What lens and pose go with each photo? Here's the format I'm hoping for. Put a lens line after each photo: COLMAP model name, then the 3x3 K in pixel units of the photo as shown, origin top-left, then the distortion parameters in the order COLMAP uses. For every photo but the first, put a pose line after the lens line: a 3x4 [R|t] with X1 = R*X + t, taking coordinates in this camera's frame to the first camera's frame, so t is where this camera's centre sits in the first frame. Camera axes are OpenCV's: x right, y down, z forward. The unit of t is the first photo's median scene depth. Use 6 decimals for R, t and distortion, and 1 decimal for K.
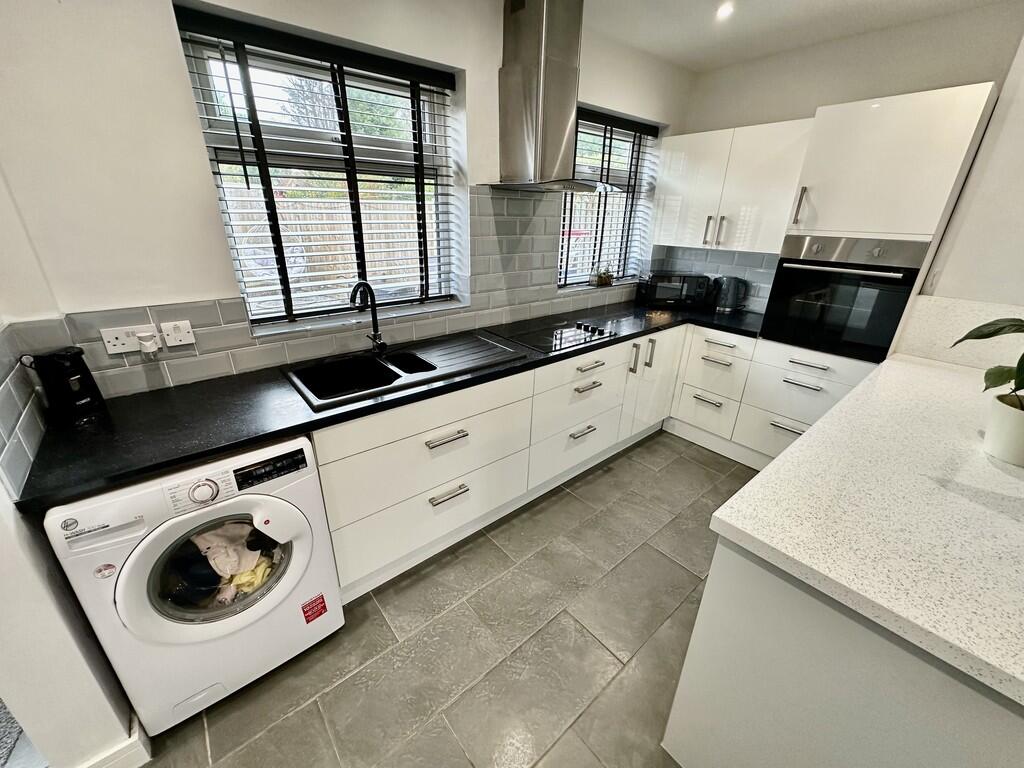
lens RADIAL K [[409.1, 0, 511.3], [0, 409.1, 382.3], [0, 0, 1]] dist [-0.001504, 0.000567]
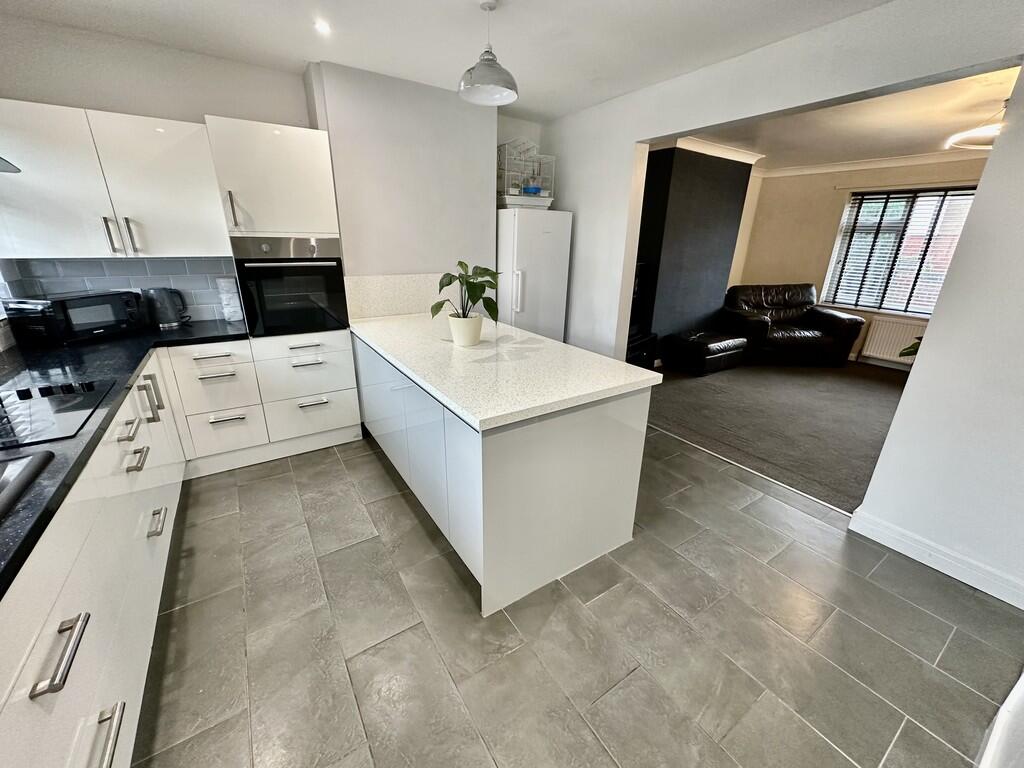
lens RADIAL K [[409.1, 0, 512.1], [0, 409.1, 382.9], [0, 0, 1]] dist [-0.001504, 0.000567]
pose [[0.112453, -0.345625, 0.931610, -0.319187], [0.365092, 0.886350, 0.284764, -0.064954], [-0.924155, 0.308101, 0.225858, 0.211953]]
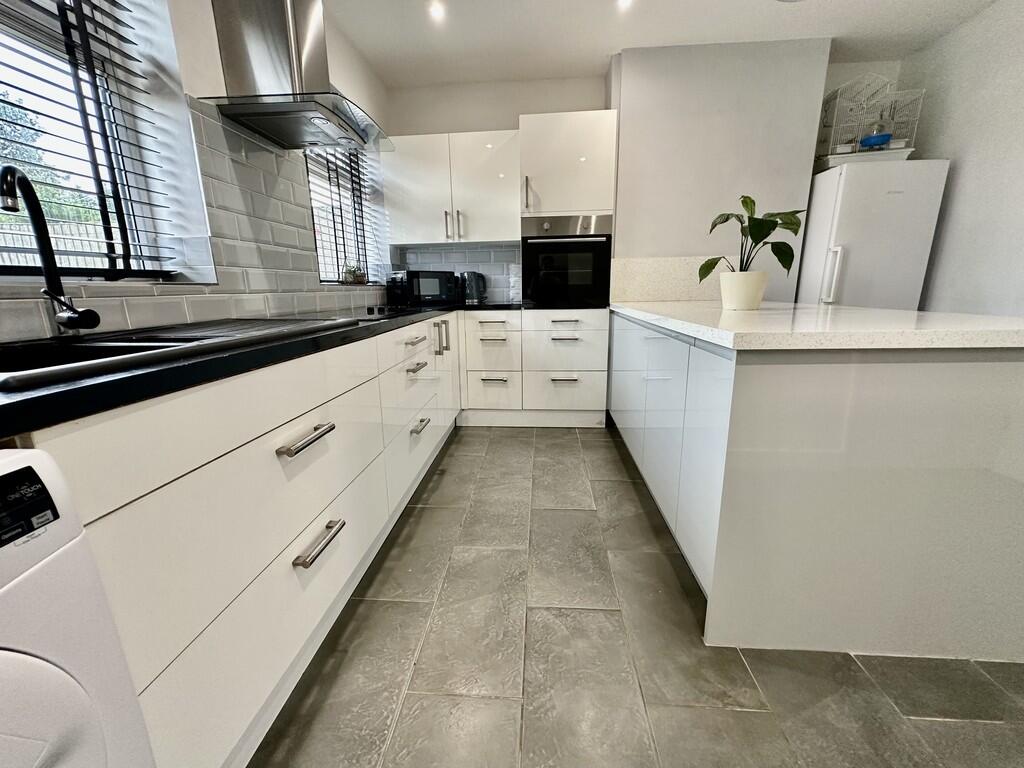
lens RADIAL K [[409.1, 0, 509.8], [0, 409.1, 383.4], [0, 0, 1]] dist [-0.001504, 0.000567]
pose [[0.696166, -0.192572, 0.691570, -0.251333], [0.302284, 0.952416, -0.039087, 0.125625], [-0.651135, 0.236262, 0.721251, 0.265480]]
